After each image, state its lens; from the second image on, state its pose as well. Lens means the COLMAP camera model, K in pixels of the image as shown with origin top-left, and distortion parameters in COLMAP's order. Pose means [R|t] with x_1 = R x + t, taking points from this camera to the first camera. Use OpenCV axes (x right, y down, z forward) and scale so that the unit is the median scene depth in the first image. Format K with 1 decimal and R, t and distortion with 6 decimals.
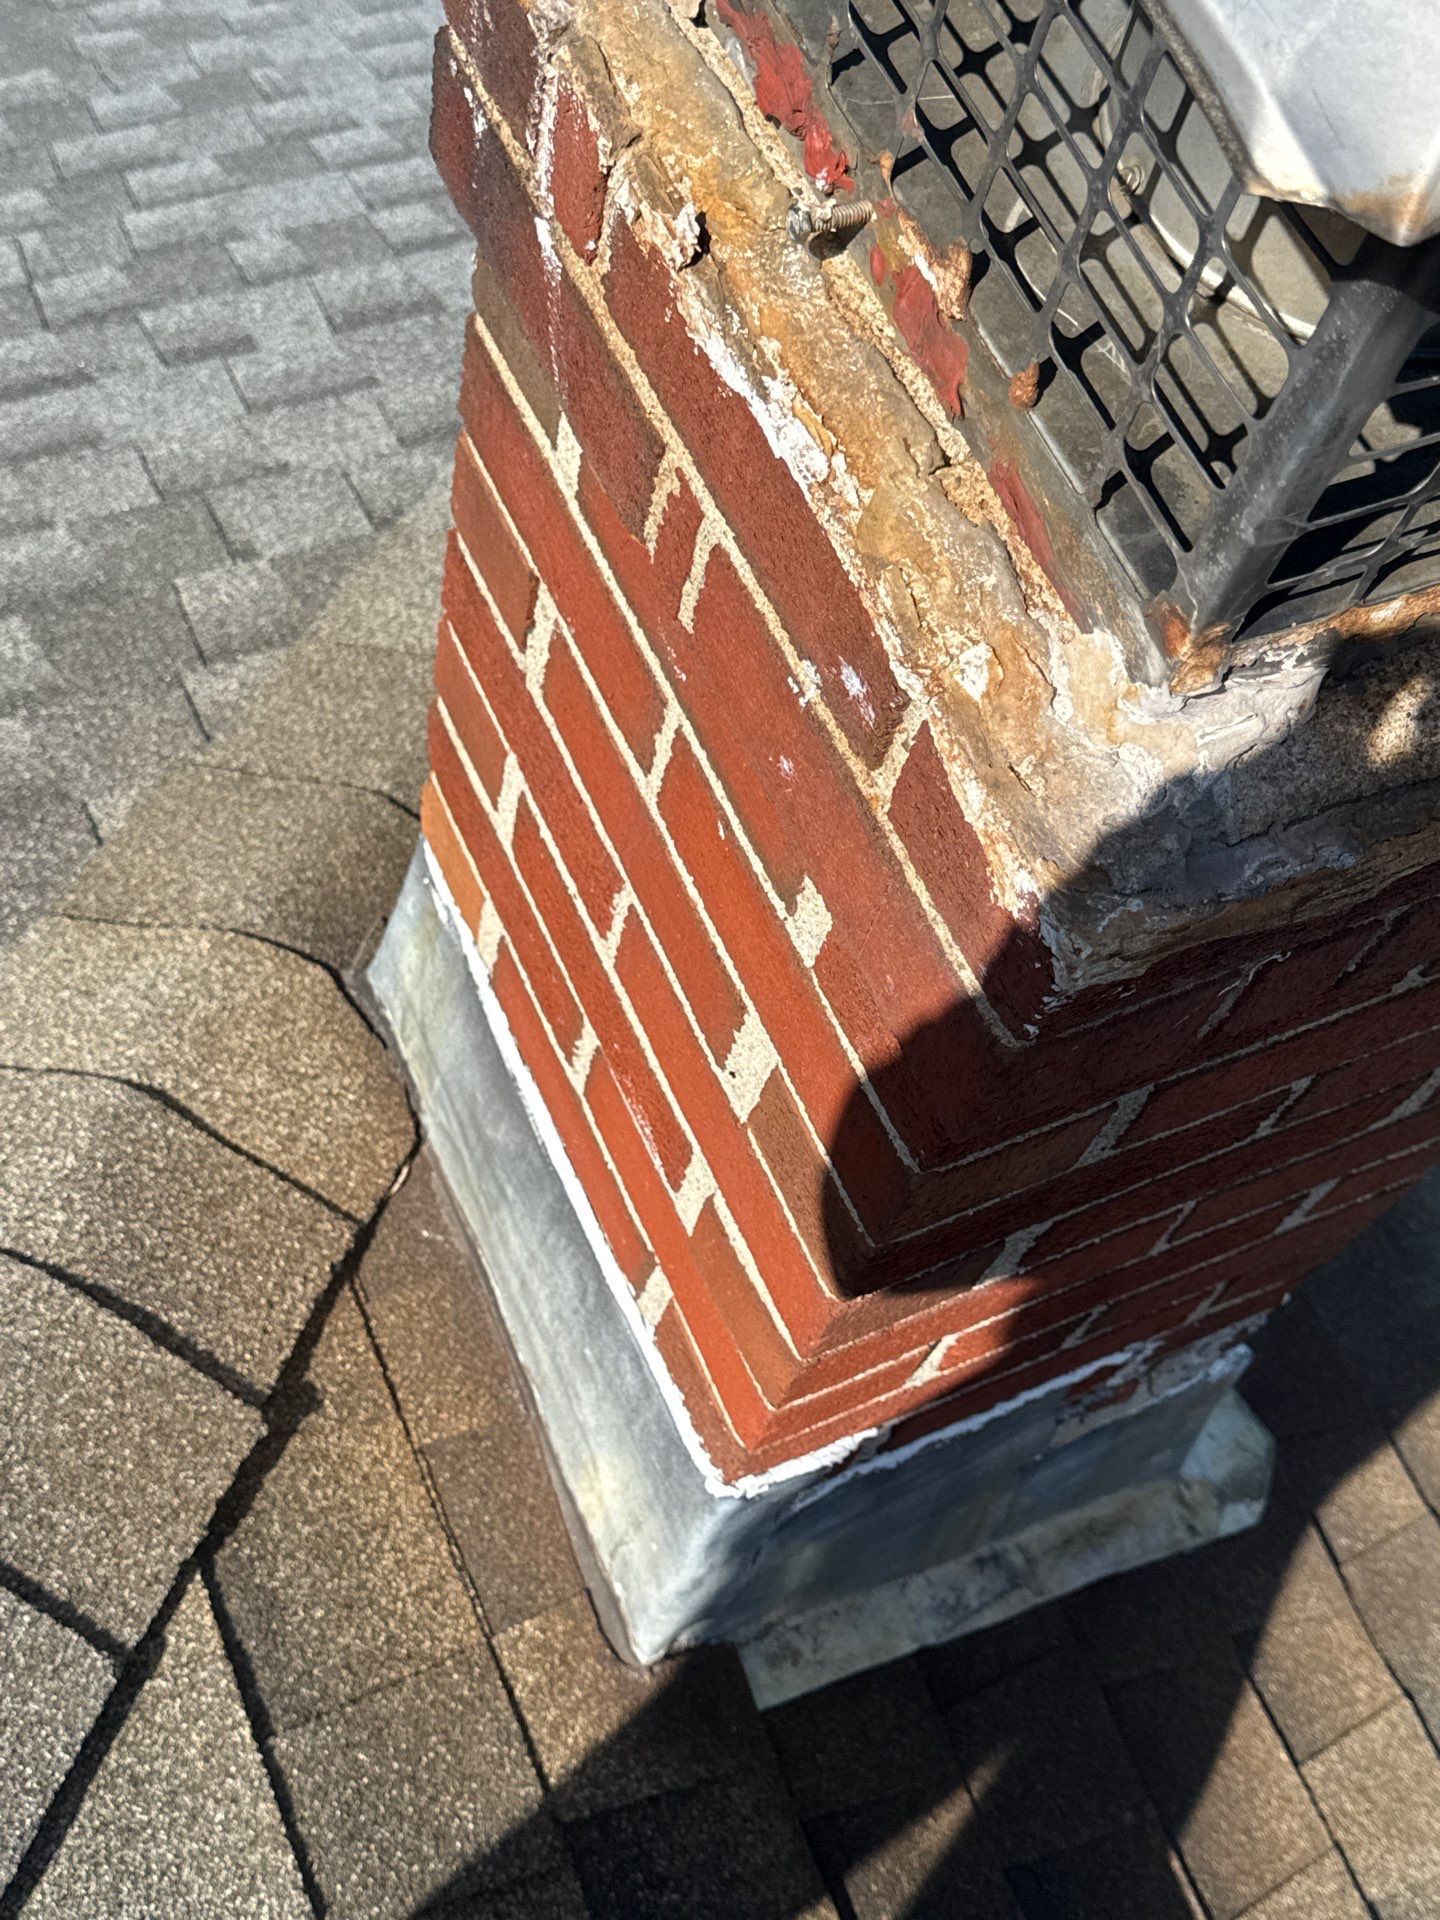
lens RADIAL K [[2236.8, 0, 720.0], [0, 2236.8, 960.0], [0, 0, 1]] dist [0.172271, -0.448126]
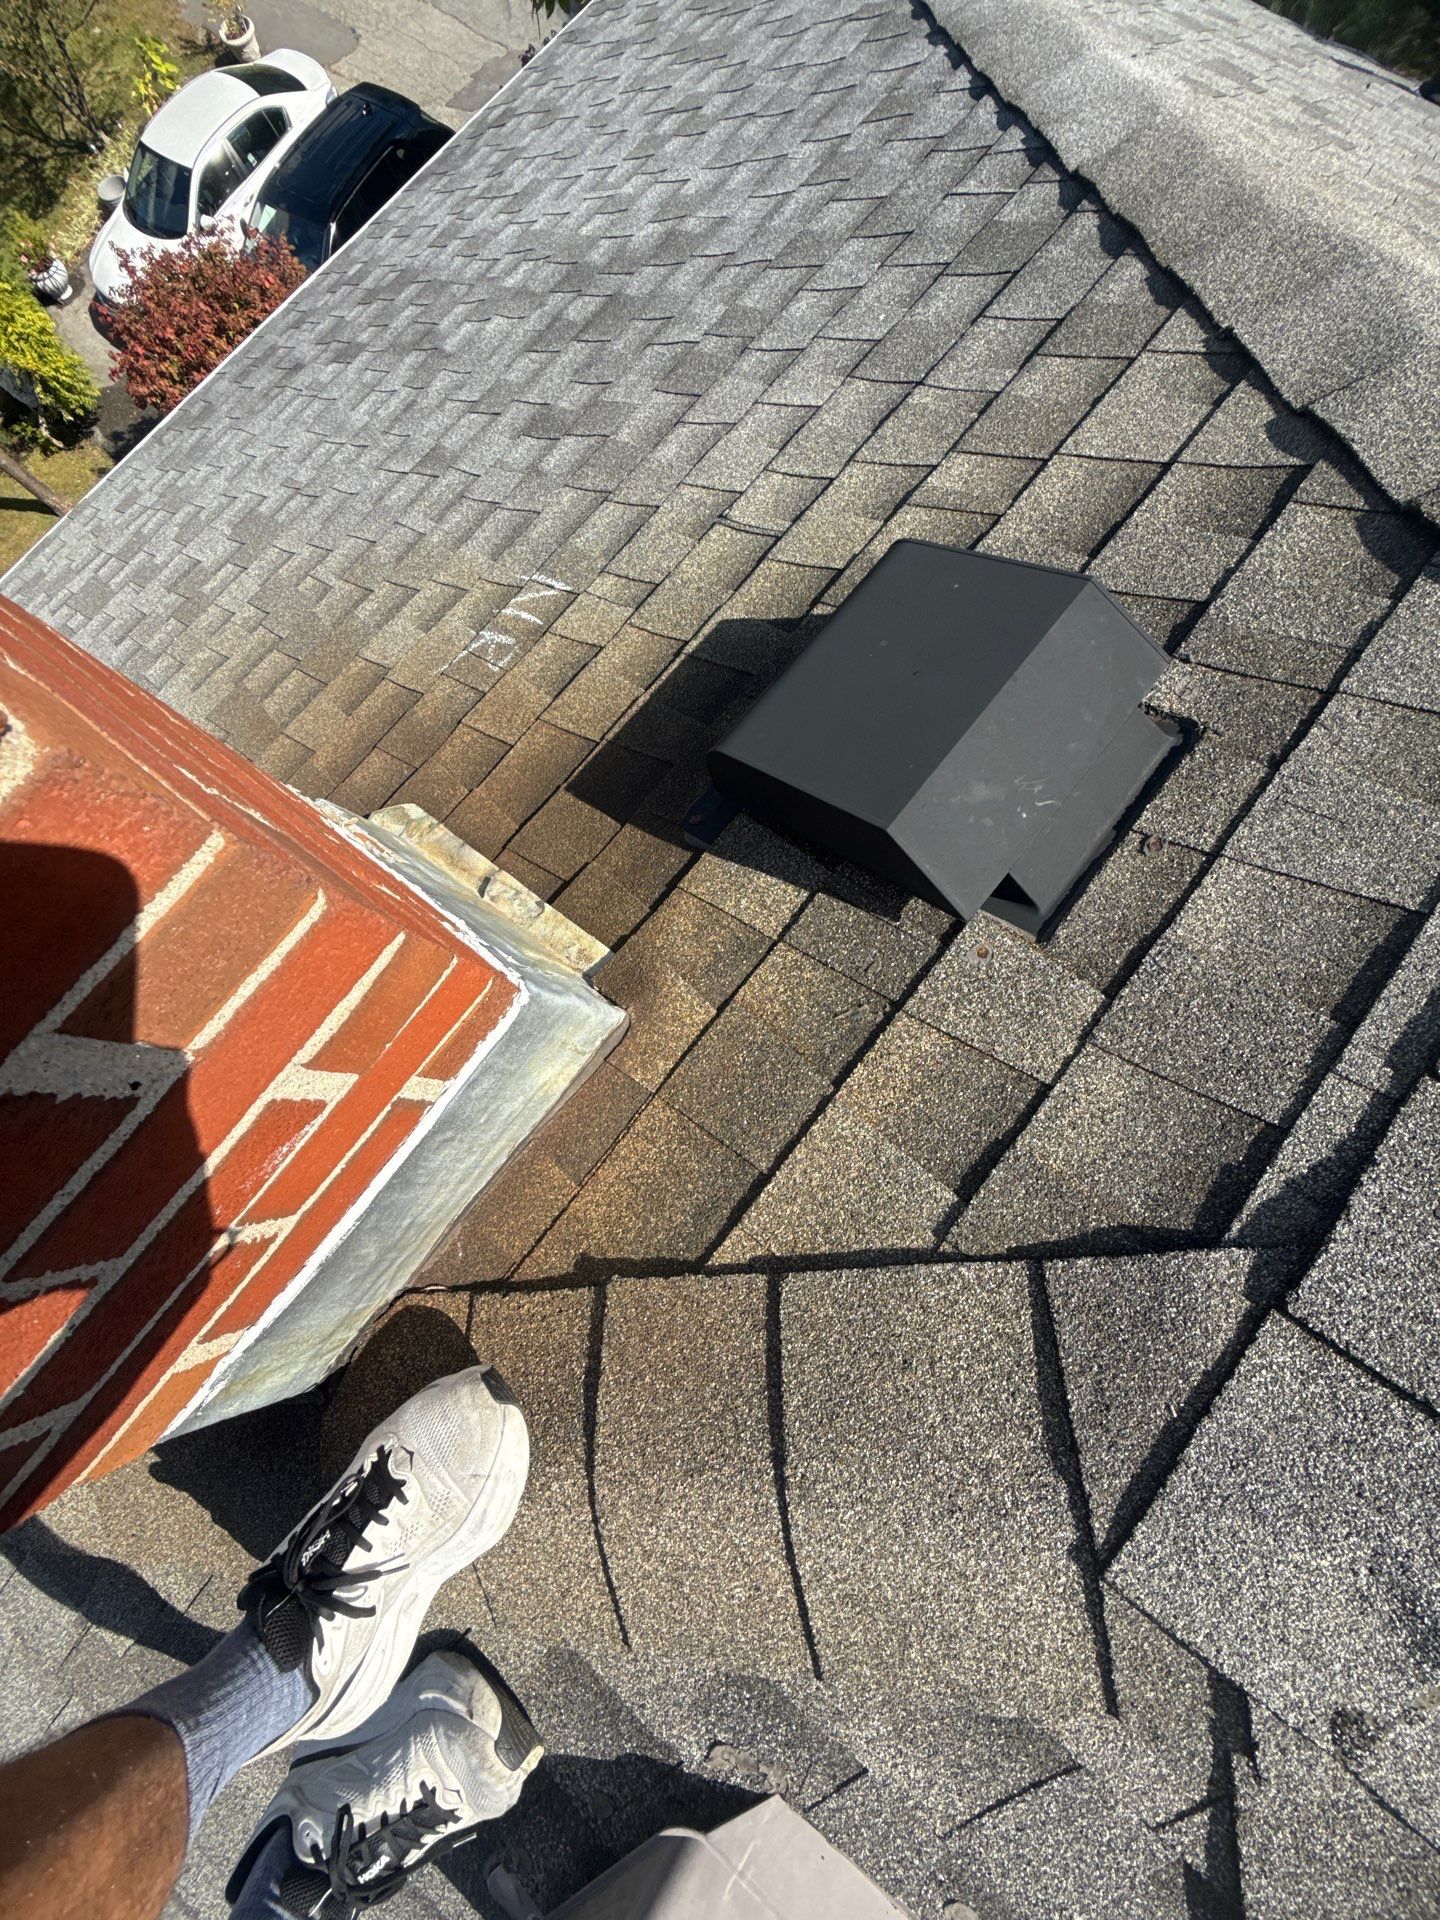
lens RADIAL K [[759.6, 0, 717.5], [0, 759.6, 964.3], [0, 0, 1]] dist [-0.000015, 0.000085]
pose [[-0.457150, -0.888875, 0.030251, -0.052721], [0.770686, -0.378930, 0.512304, 0.070926], [-0.443911, 0.257513, 0.858271, 0.444224]]
